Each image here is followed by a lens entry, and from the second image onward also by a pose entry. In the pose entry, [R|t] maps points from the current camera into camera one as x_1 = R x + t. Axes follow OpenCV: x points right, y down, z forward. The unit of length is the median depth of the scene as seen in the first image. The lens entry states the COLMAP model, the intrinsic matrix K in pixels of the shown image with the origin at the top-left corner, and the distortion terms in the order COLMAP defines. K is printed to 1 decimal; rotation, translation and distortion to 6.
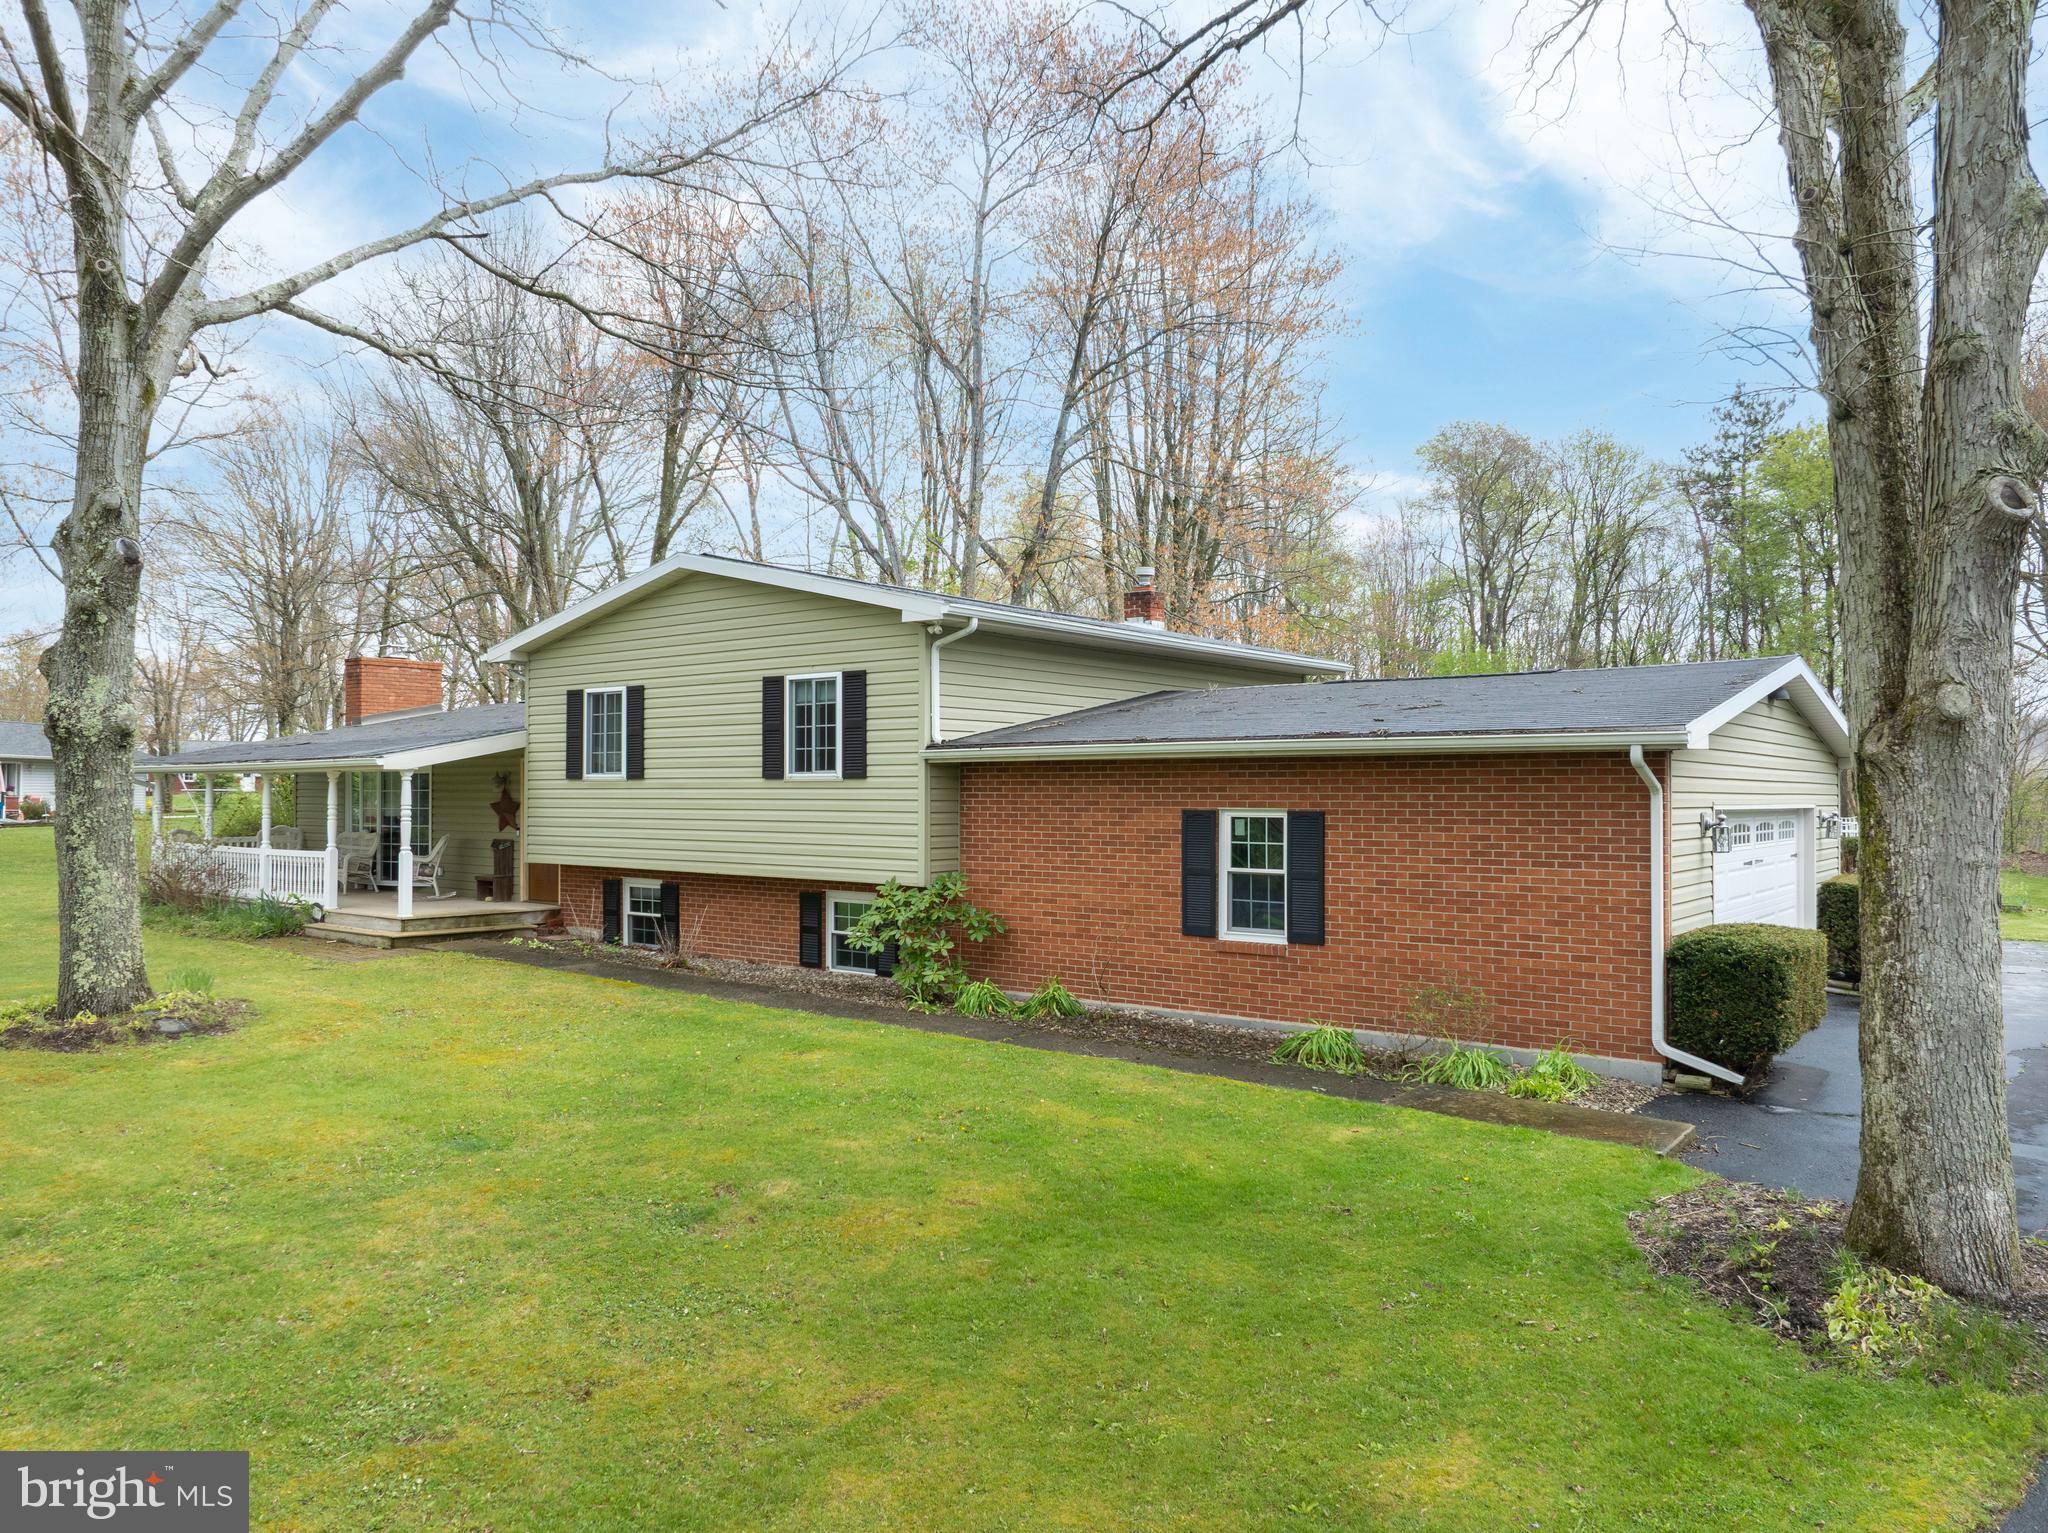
lens RADIAL K [[1442.6, 0, 1021.8], [0, 1442.6, 774.3], [0, 0, 1]] dist [-0.053308, 0.051326]
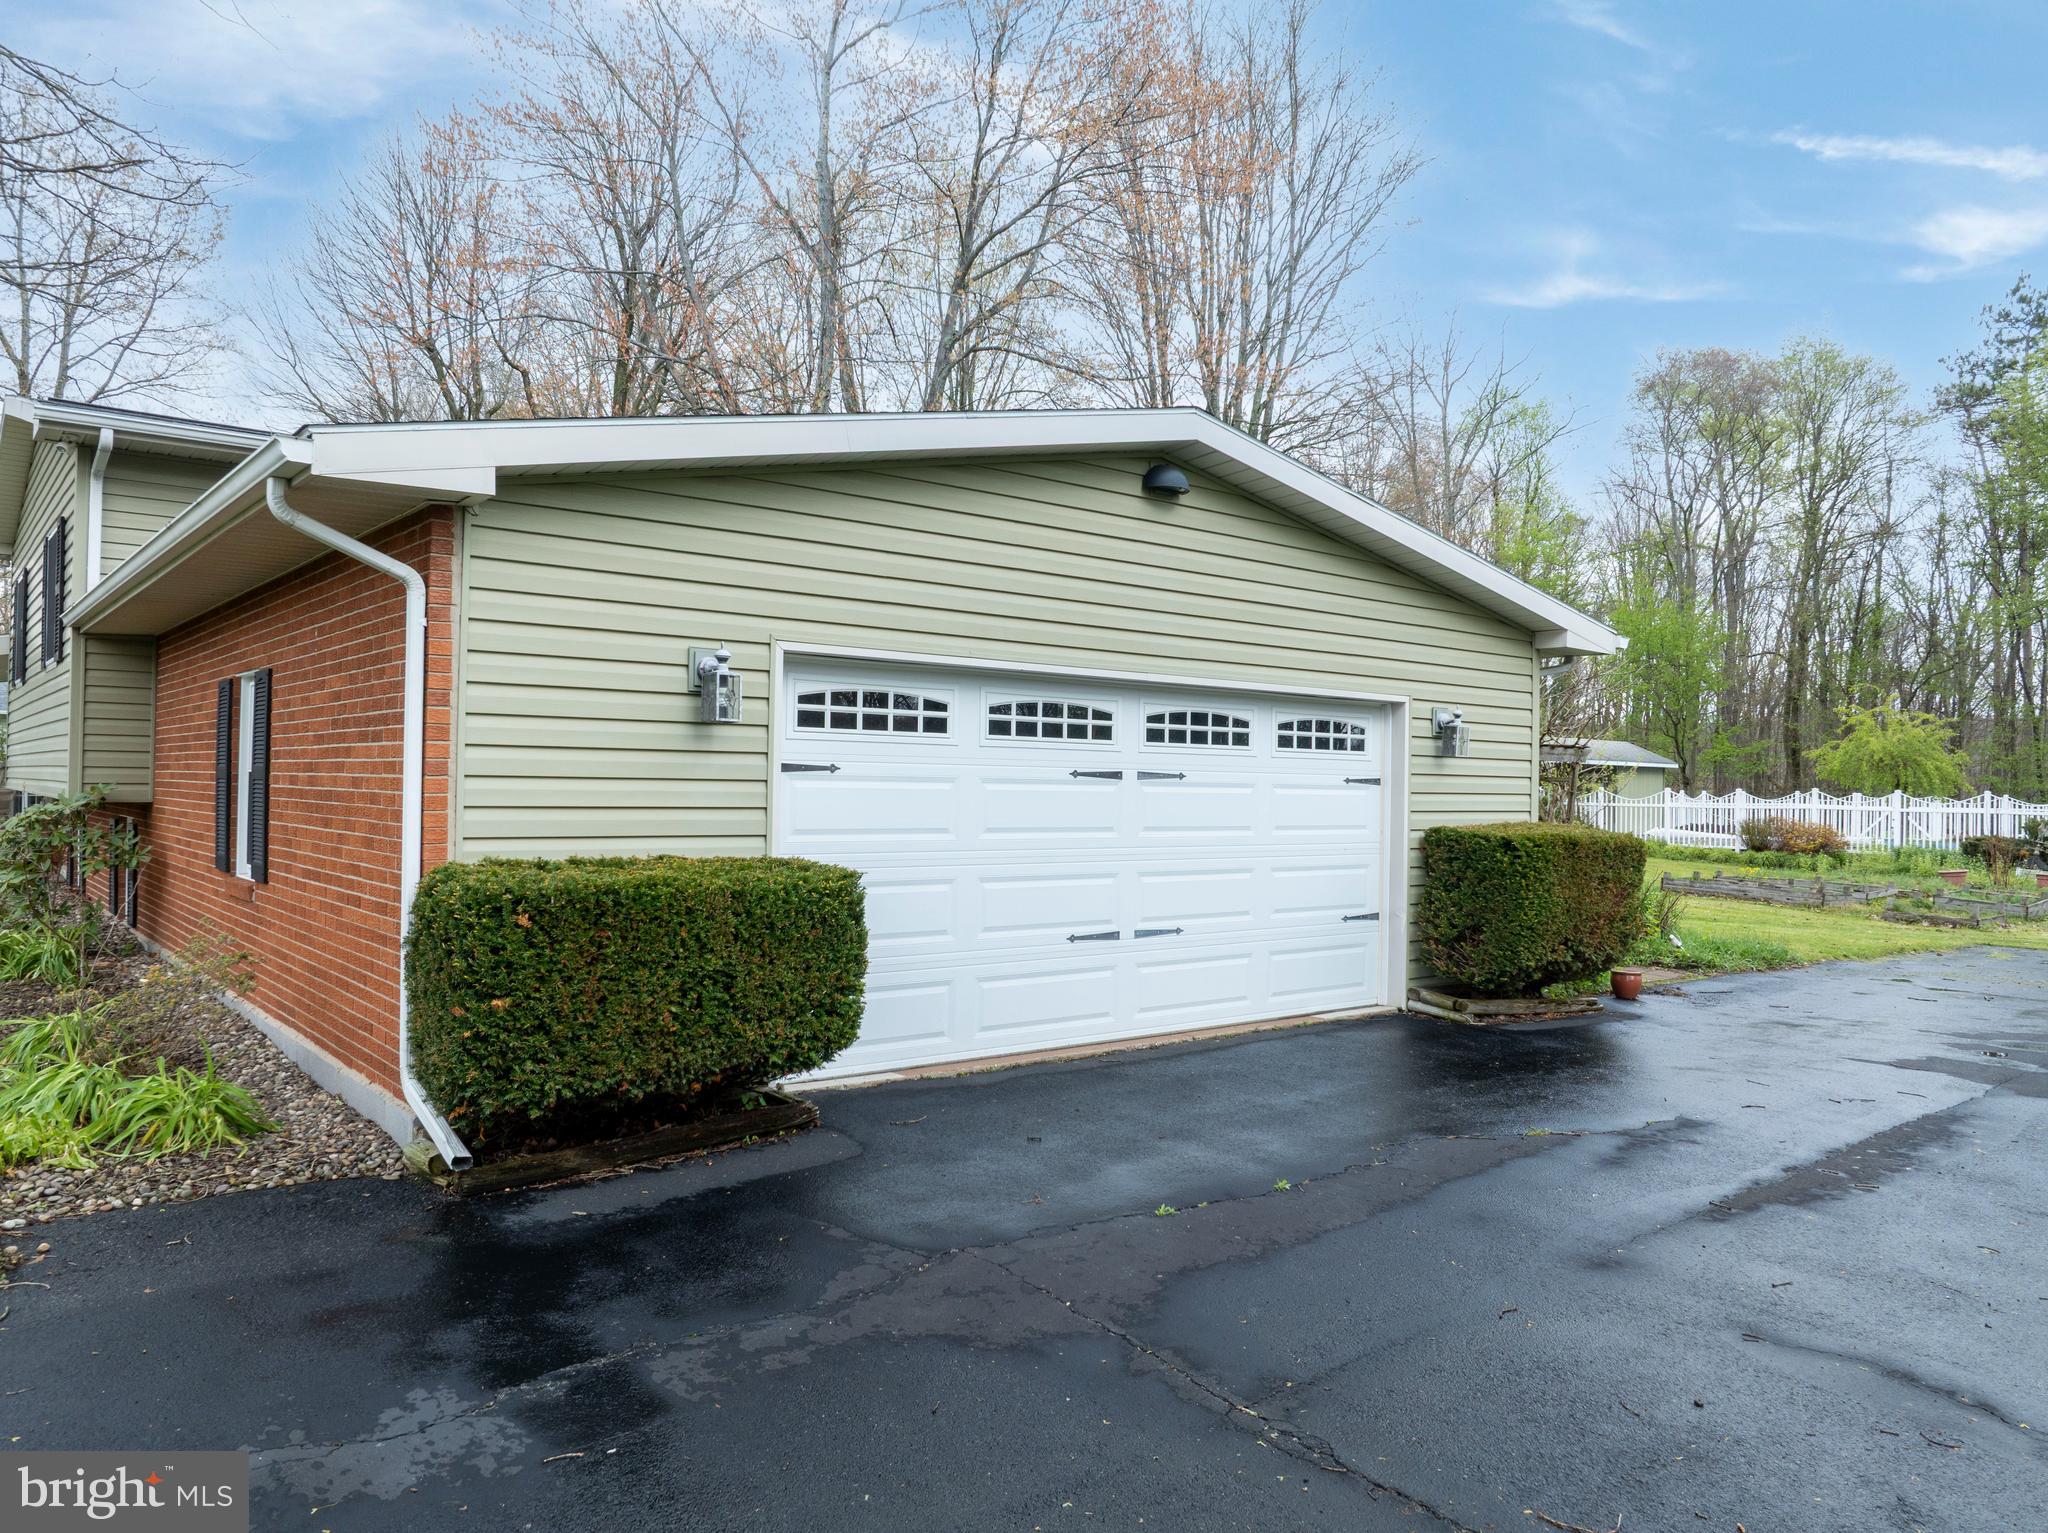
lens RADIAL K [[1431.2, 0, 1024.0], [0, 1431.2, 766.5], [0, 0, 1]] dist [-0.011646, -0.005577]
pose [[0.976800, 0.012125, -0.213809, 0.514006], [-0.012057, 0.999926, 0.001624, 0.049109], [0.213813, 0.000991, 0.976874, 0.363021]]
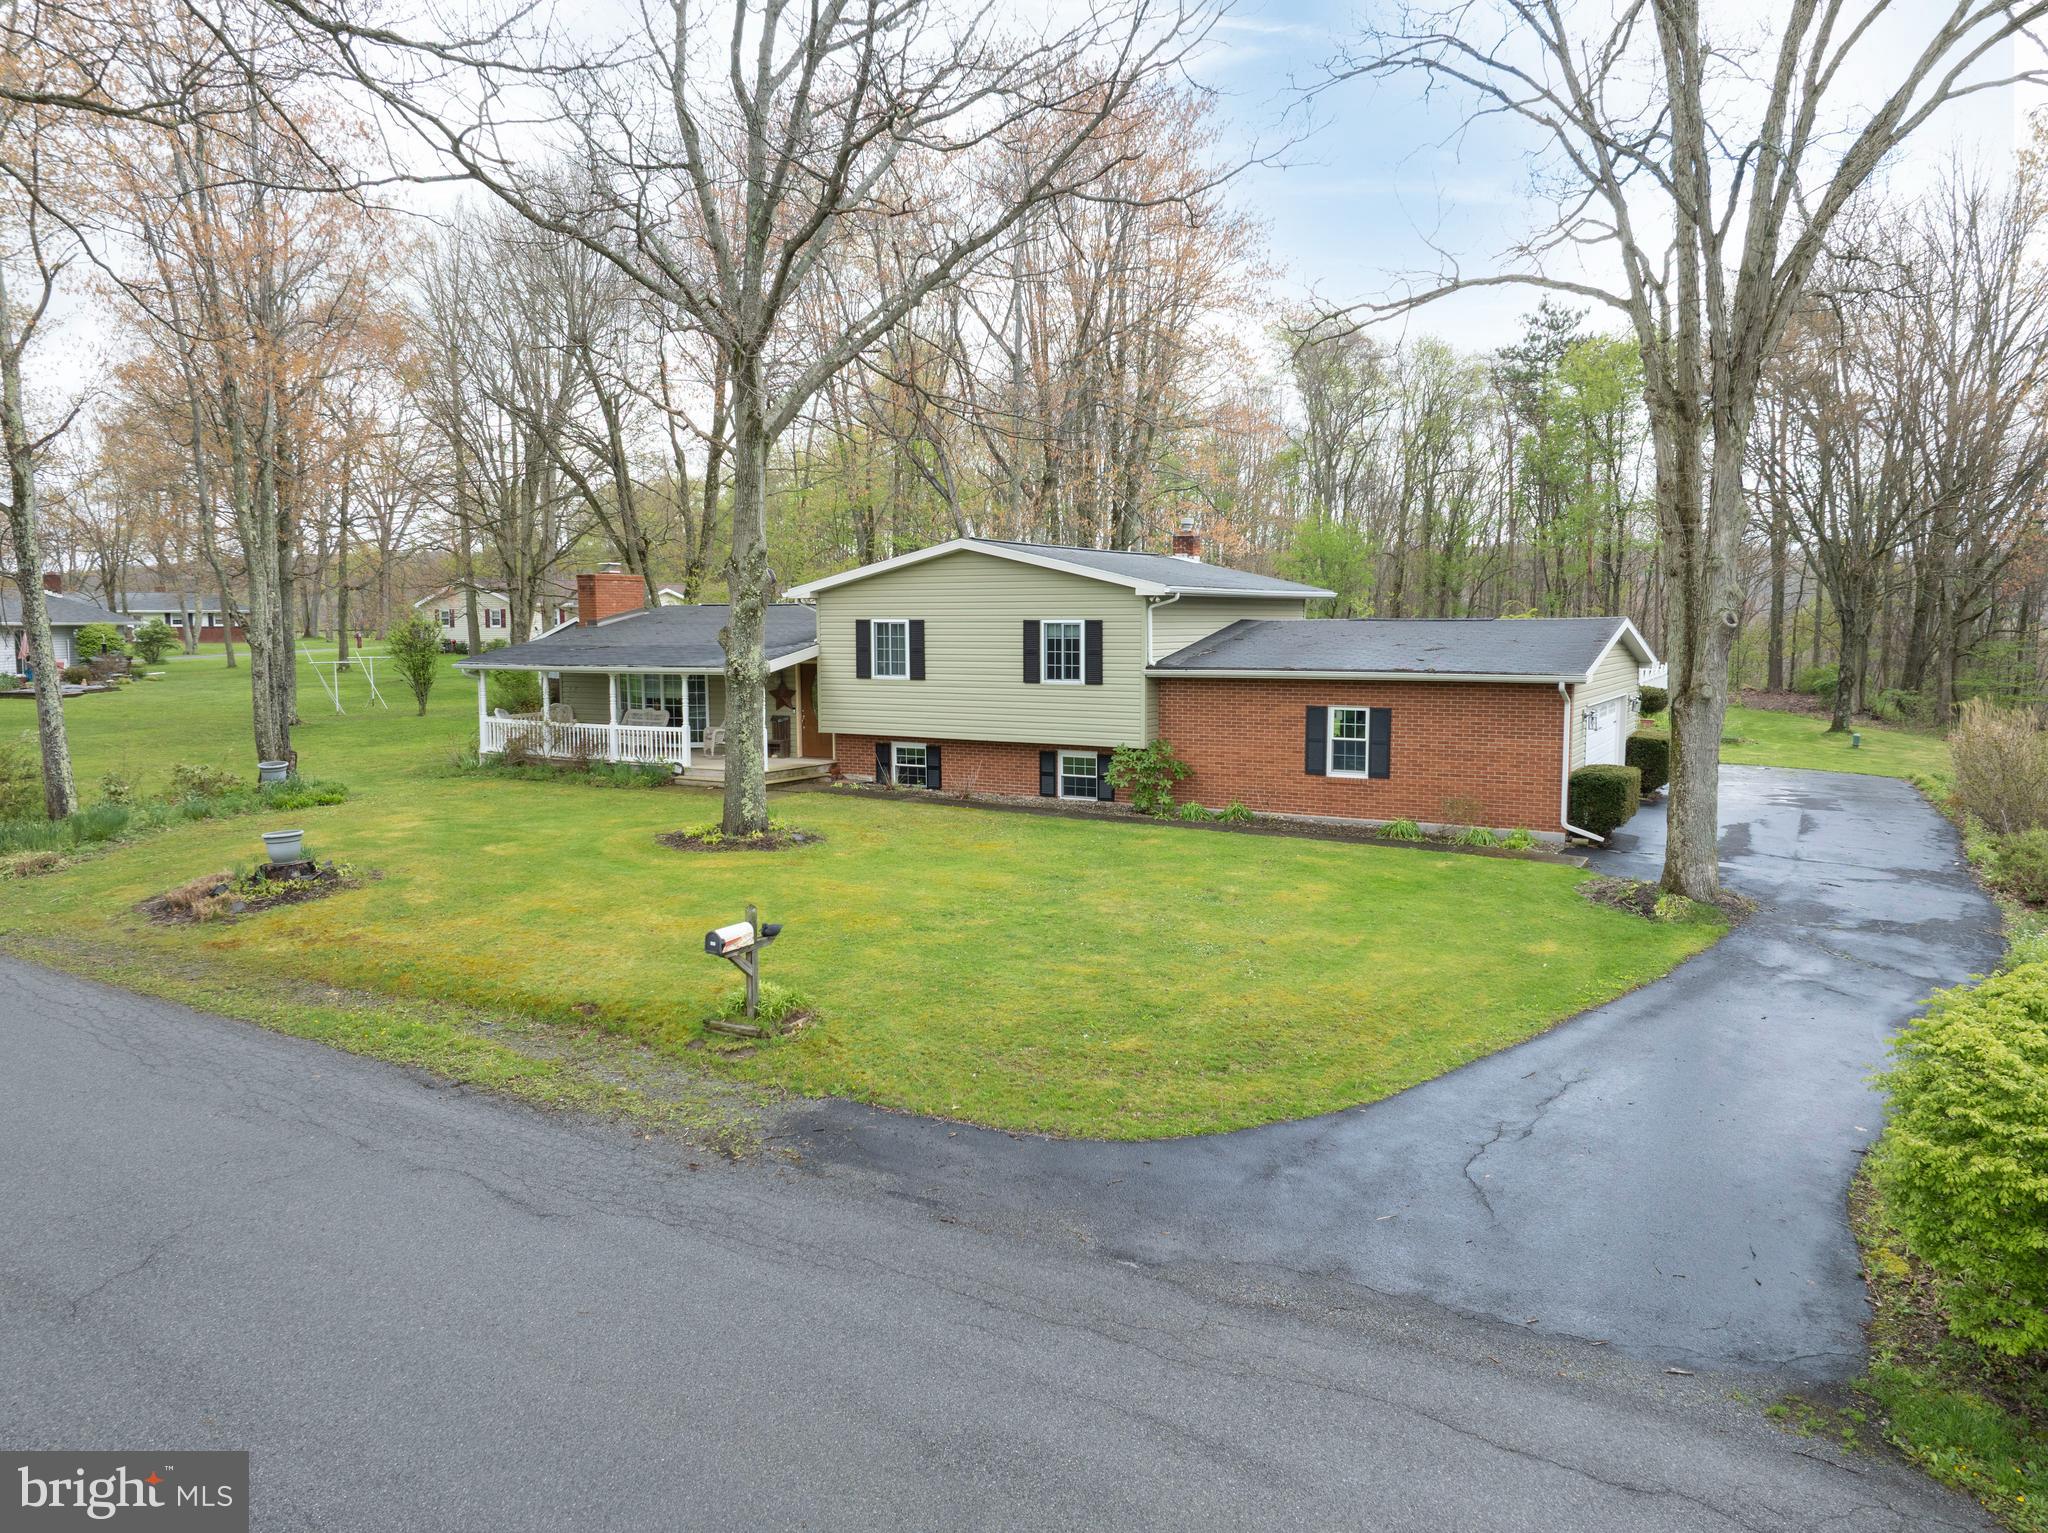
lens RADIAL K [[1431.2, 0, 1024.0], [0, 1431.2, 766.5], [0, 0, 1]] dist [-0.011646, -0.005577]
pose [[0.989723, -0.019927, 0.141600, -0.418507], [0.003409, 0.993249, 0.115951, -0.092199], [-0.142954, -0.114277, 0.983110, -0.616480]]
